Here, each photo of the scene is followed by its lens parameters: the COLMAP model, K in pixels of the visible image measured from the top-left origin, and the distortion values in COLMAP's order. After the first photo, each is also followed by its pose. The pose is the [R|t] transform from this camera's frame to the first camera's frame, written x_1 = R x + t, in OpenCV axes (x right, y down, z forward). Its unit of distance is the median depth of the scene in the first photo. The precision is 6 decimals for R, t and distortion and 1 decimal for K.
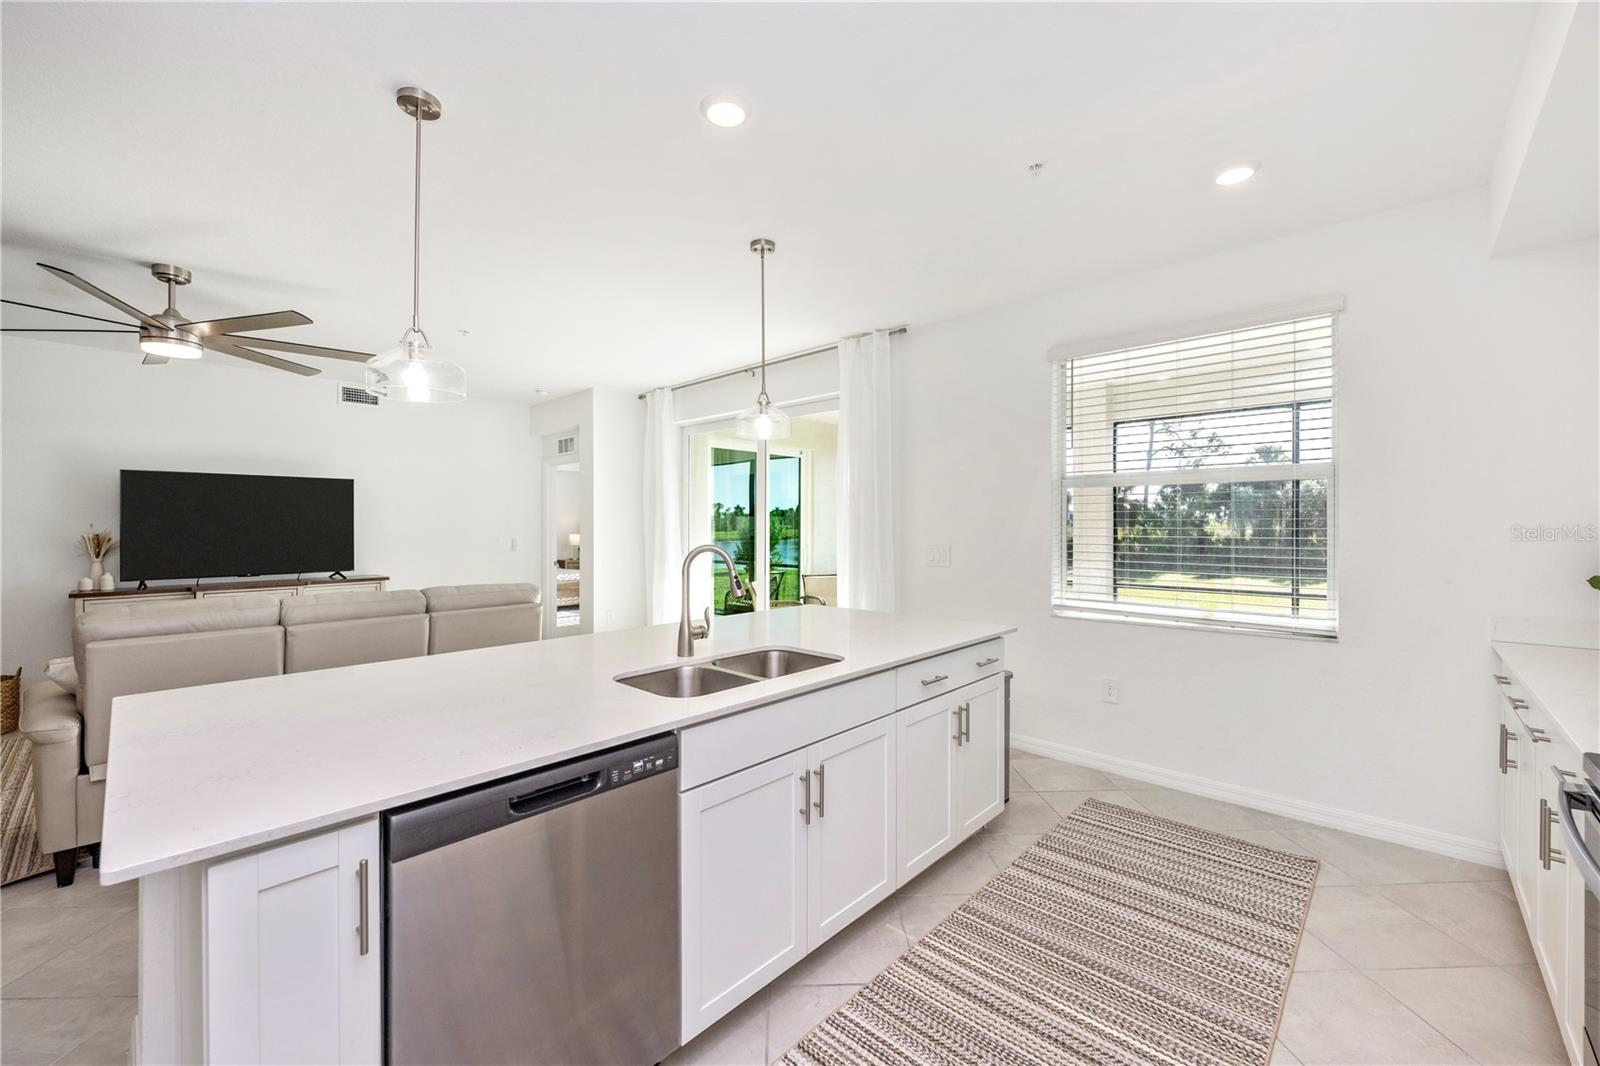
lens RADIAL K [[639.3, 0, 822.5], [0, 639.3, 521.7], [0, 0, 1]] dist [-0.007956, 0.000624]
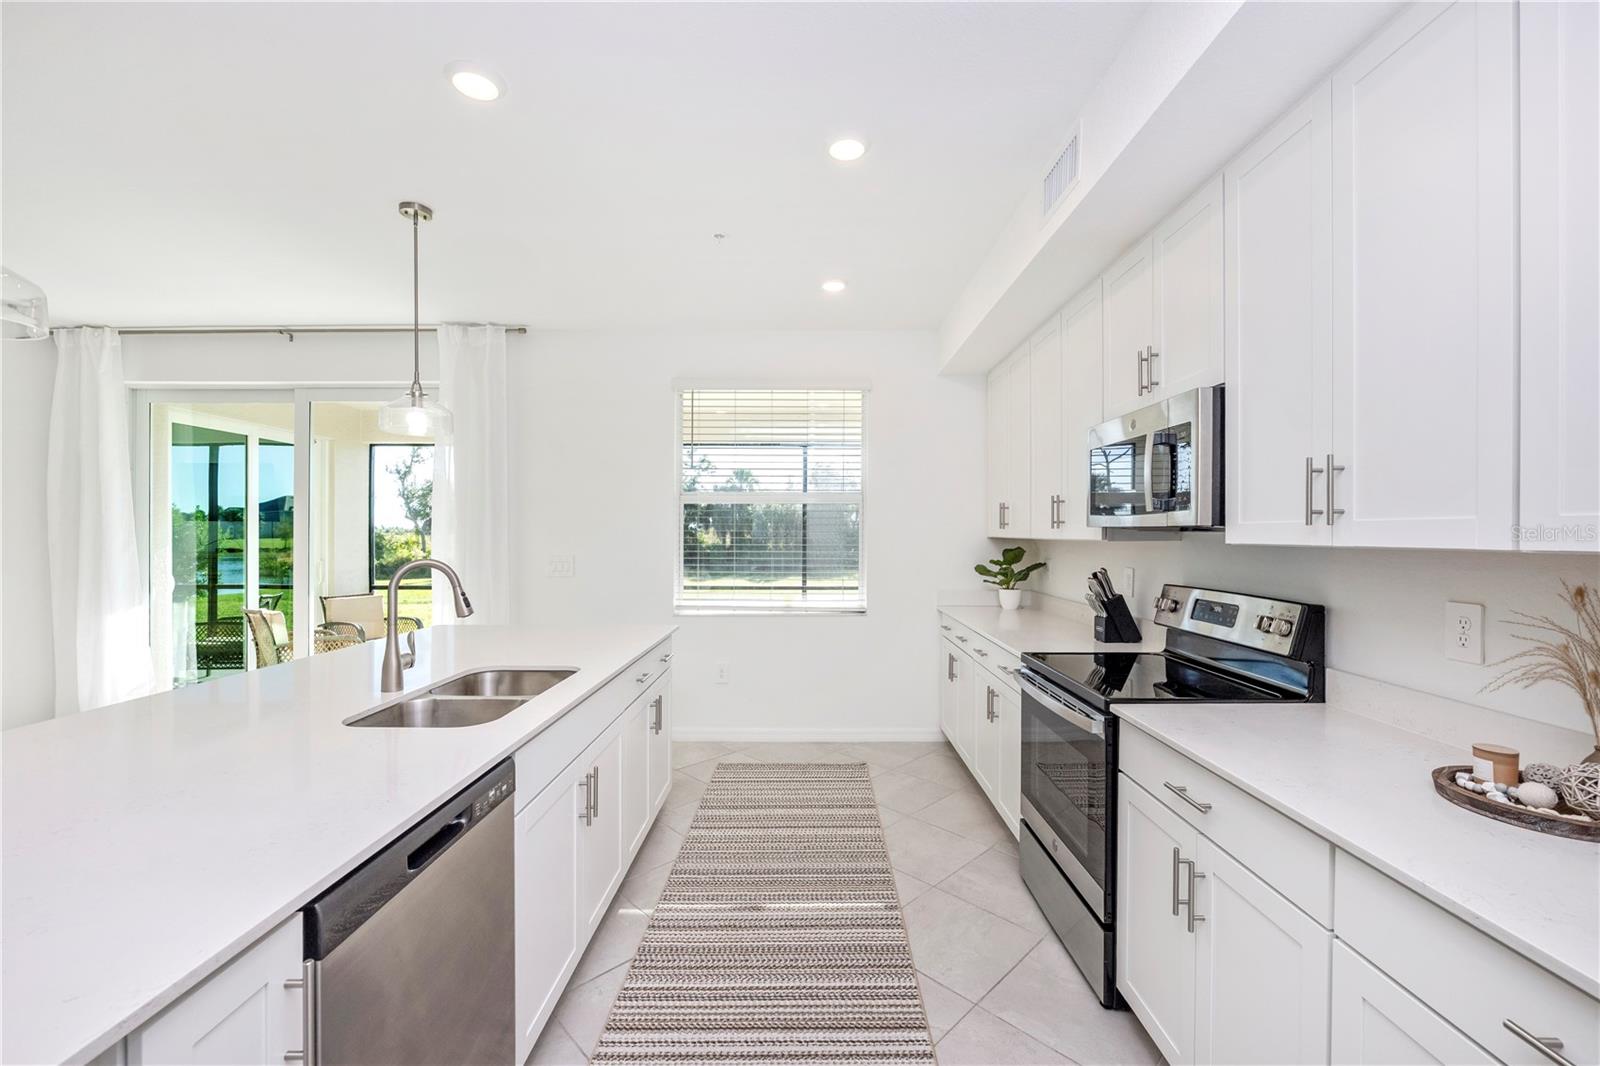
lens RADIAL K [[639.3, 0, 832.4], [0, 639.3, 533.1], [0, 0, 1]] dist [-0.007956, 0.000624]
pose [[0.717564, 0.004444, 0.696479, -0.320007], [-0.008462, 0.999961, 0.002337, -0.005113], [-0.696441, -0.007570, 0.717574, -0.010253]]
